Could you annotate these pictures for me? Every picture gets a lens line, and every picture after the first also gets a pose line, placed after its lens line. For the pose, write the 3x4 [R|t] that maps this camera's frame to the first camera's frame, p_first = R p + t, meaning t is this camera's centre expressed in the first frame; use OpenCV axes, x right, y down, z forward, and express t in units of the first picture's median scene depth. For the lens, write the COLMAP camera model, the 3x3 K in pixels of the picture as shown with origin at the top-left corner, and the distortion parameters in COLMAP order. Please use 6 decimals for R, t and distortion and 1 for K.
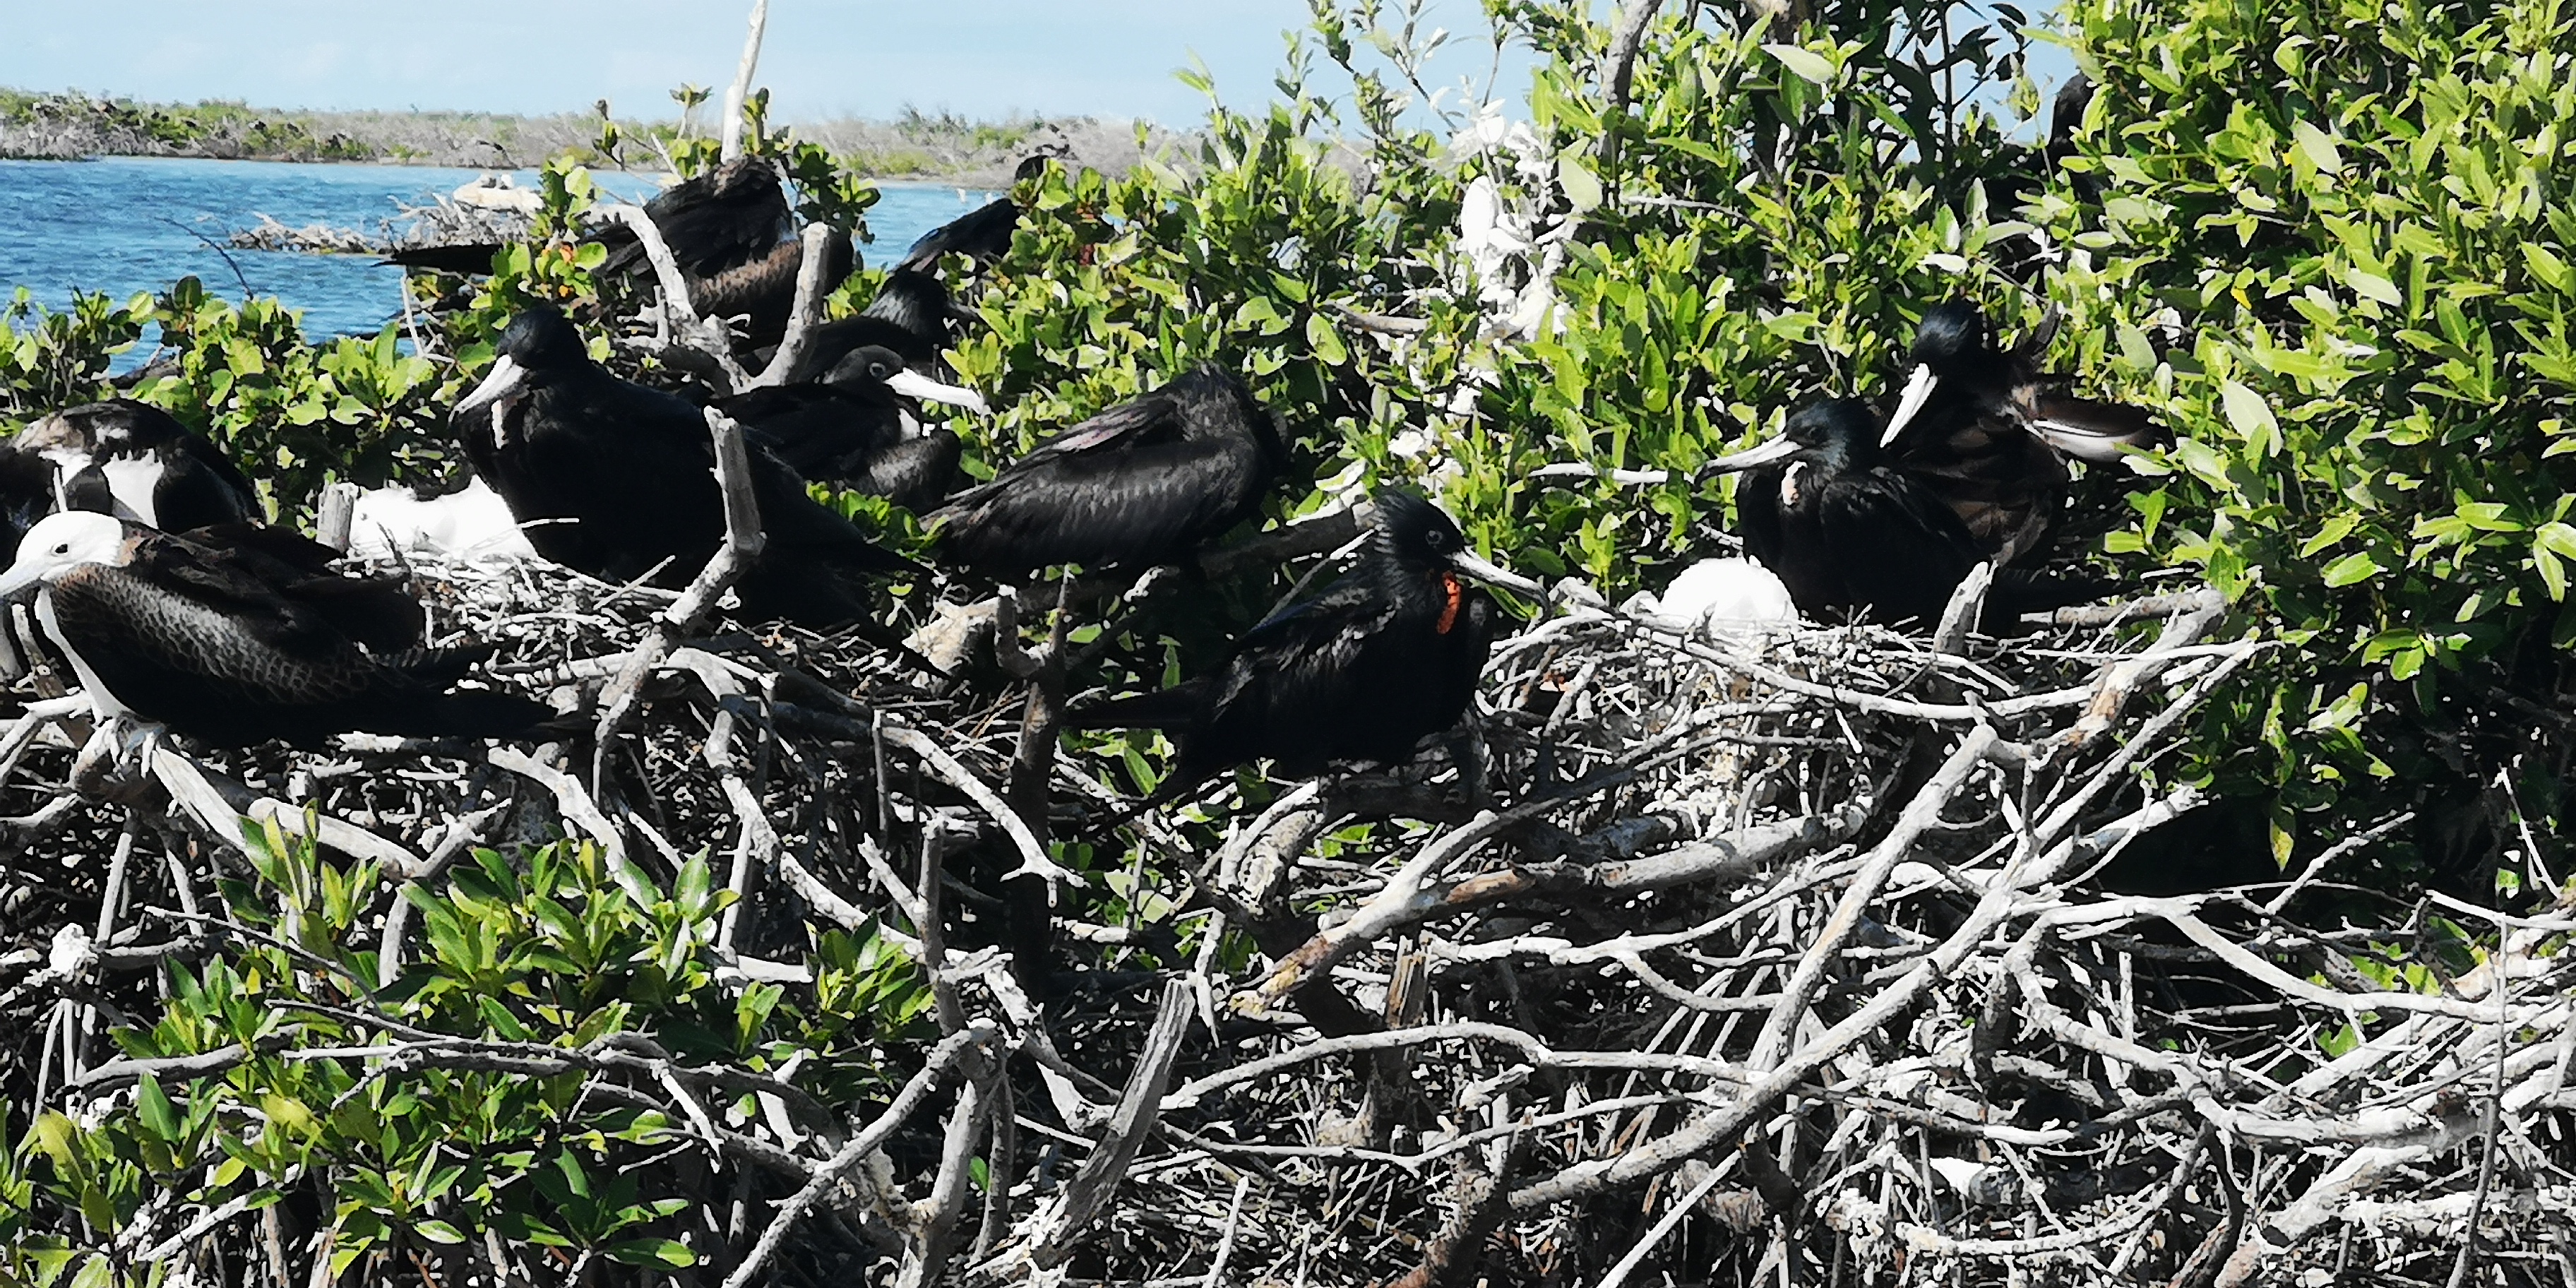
lens RADIAL K [[9533.9, 0, 1288.0], [0, 9533.9, 644.0], [0, 0, 1]] dist [0.635766, -3.952353]
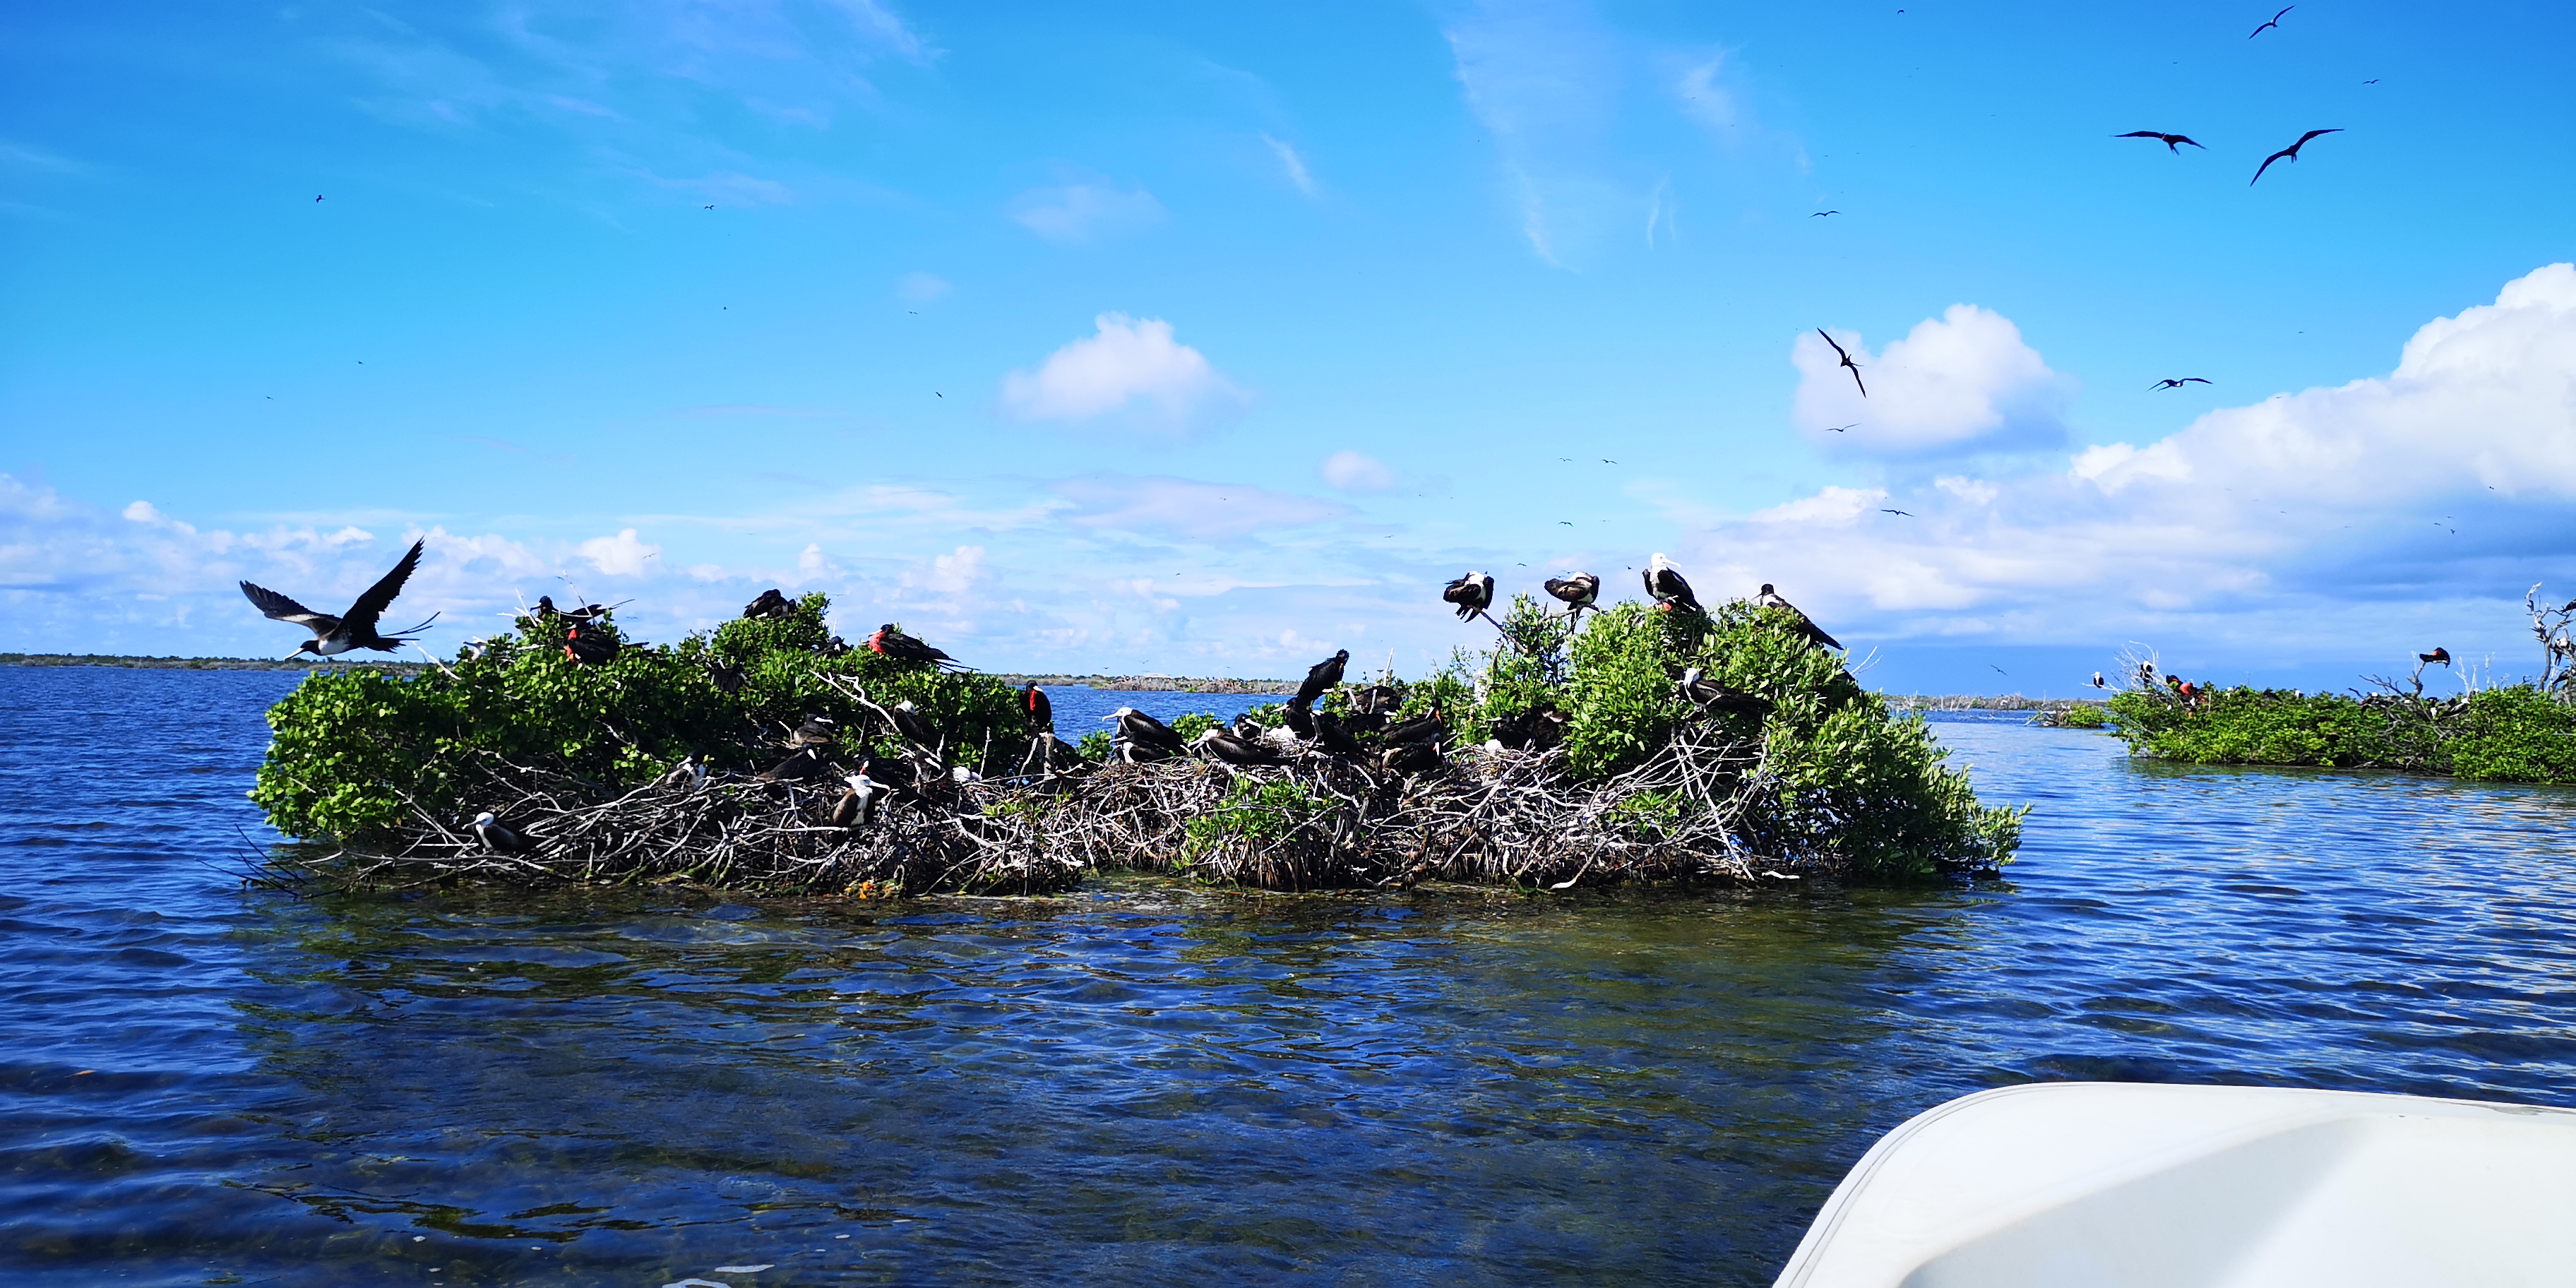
lens RADIAL K [[1877.4, 0, 1288.0], [0, 1877.4, 644.0], [0, 0, 1]] dist [0.087577, -0.000546]
pose [[0.979888, -0.017069, -0.198817, 0.164287], [0.001468, 0.996925, -0.078354, 0.025963], [0.199543, 0.076486, 0.976899, -0.240264]]
